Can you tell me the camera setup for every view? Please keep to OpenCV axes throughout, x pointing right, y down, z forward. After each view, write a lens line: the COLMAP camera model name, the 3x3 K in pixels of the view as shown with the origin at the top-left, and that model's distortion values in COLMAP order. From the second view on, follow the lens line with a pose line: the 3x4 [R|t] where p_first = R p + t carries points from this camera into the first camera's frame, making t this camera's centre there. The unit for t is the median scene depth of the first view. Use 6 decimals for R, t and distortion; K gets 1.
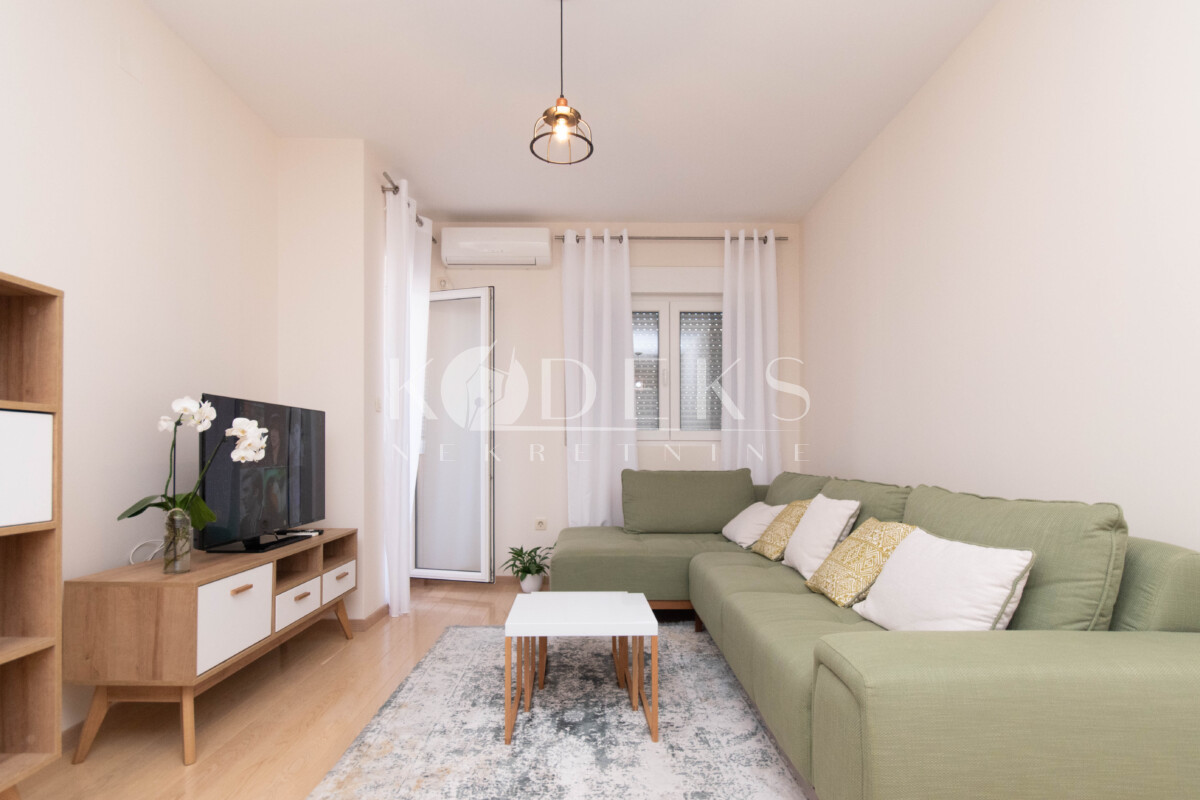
lens RADIAL K [[635.6, 0, 598.1], [0, 635.6, 451.0], [0, 0, 1]] dist [-0.000985, 0.000706]
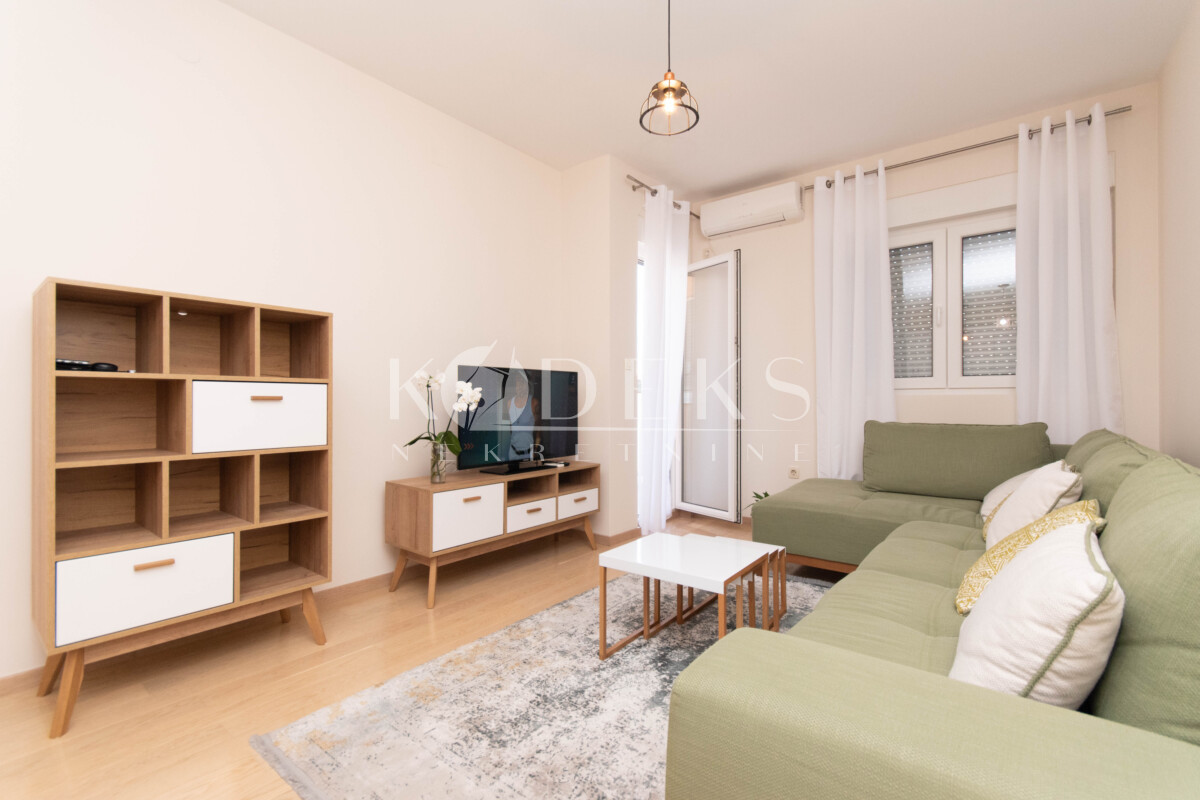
lens RADIAL K [[546.0, 0, 563.2], [0, 546.0, 400.2], [0, 0, 1]] dist [0.000524, 0.000675]
pose [[0.756145, -0.004369, -0.654390, 0.305938], [0.005751, 0.999983, -0.000031, -0.005118], [0.654379, -0.003740, 0.756157, 0.142279]]
